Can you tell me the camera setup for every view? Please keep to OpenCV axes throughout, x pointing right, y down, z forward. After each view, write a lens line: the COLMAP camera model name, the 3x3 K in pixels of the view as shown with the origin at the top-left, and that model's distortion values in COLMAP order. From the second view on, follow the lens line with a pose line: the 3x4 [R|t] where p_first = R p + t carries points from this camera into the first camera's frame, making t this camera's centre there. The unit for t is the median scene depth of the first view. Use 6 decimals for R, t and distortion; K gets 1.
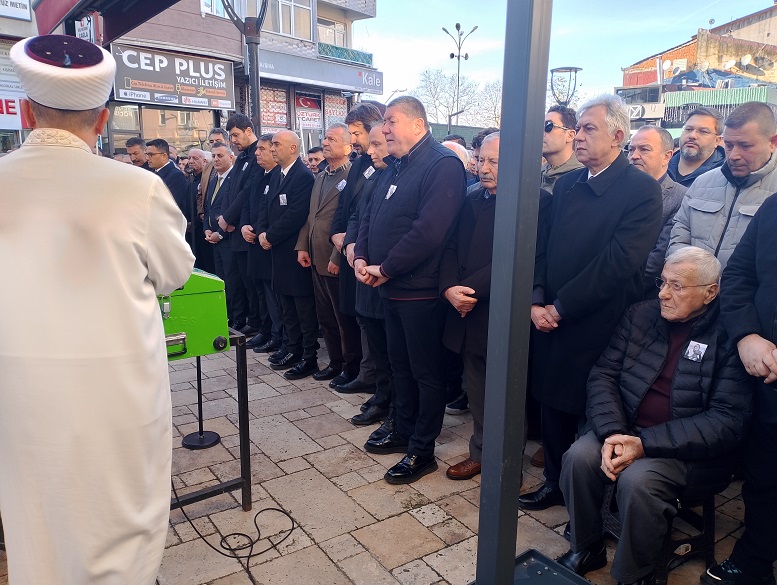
lens RADIAL K [[613.5, 0, 386.1], [0, 613.5, 299.8], [0, 0, 1]] dist [0.039963, -0.075923]
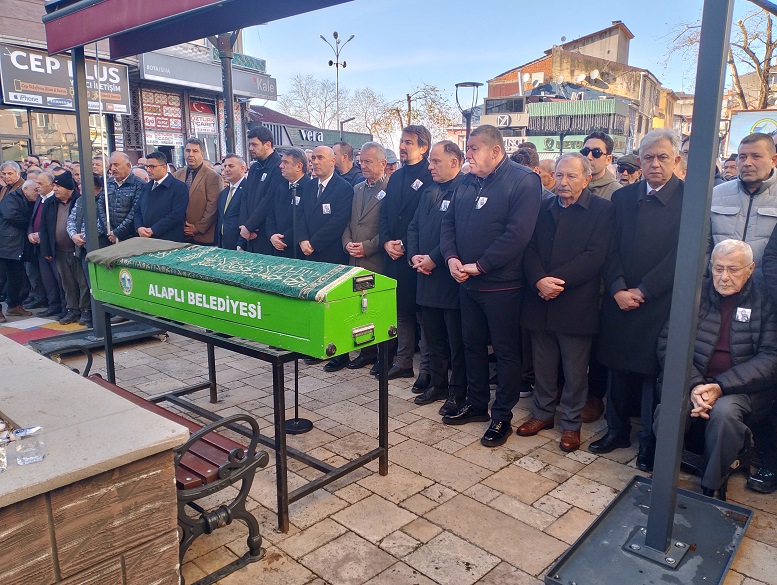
lens RADIAL K [[613.5, 0, 388.9], [0, 613.5, 291.7], [0, 0, 1]] dist [0.039963, -0.075923]
pose [[0.977582, -0.043196, 0.206075, -0.070683], [0.047048, 0.998797, -0.013823, 0.001566], [-0.205230, 0.023208, 0.978438, -0.024088]]
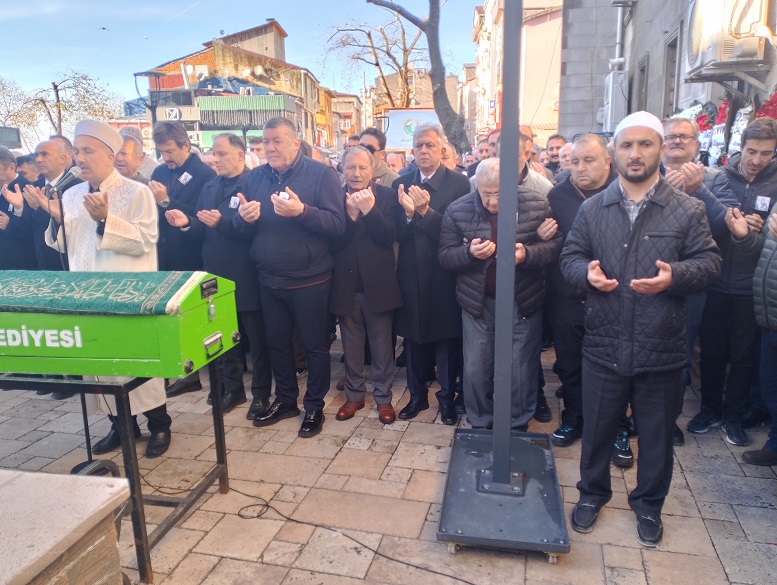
lens RADIAL K [[613.5, 0, 394.9], [0, 613.5, 303.2], [0, 0, 1]] dist [0.039963, -0.075923]
pose [[0.742546, -0.169479, 0.647999, -0.104572], [0.166789, 0.983770, 0.066172, -0.001838], [-0.648697, 0.058944, 0.758761, -0.006415]]
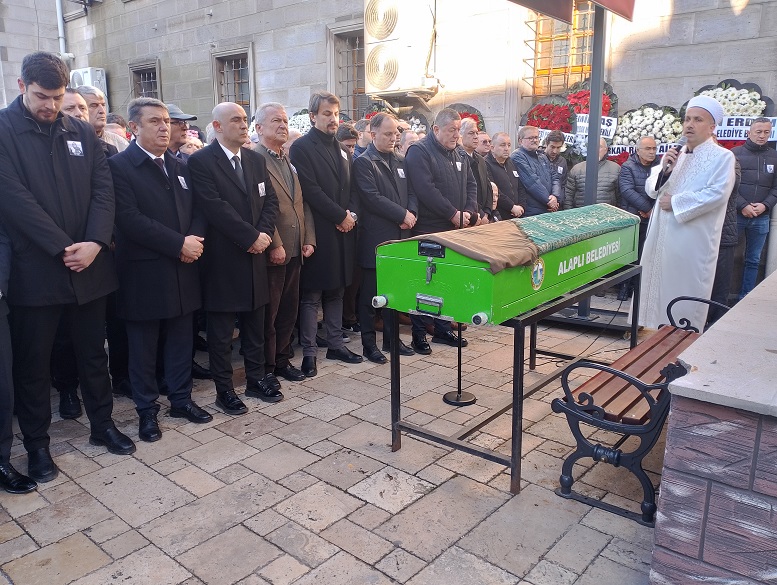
lens RADIAL K [[613.5, 0, 394.4], [0, 613.5, 291.8], [0, 0, 1]] dist [0.039963, -0.075923]
pose [[-0.249084, -0.214597, 0.944407, -0.250431], [0.210100, 0.939946, 0.268996, -0.053463], [-0.945418, 0.265423, -0.189039, 0.250749]]
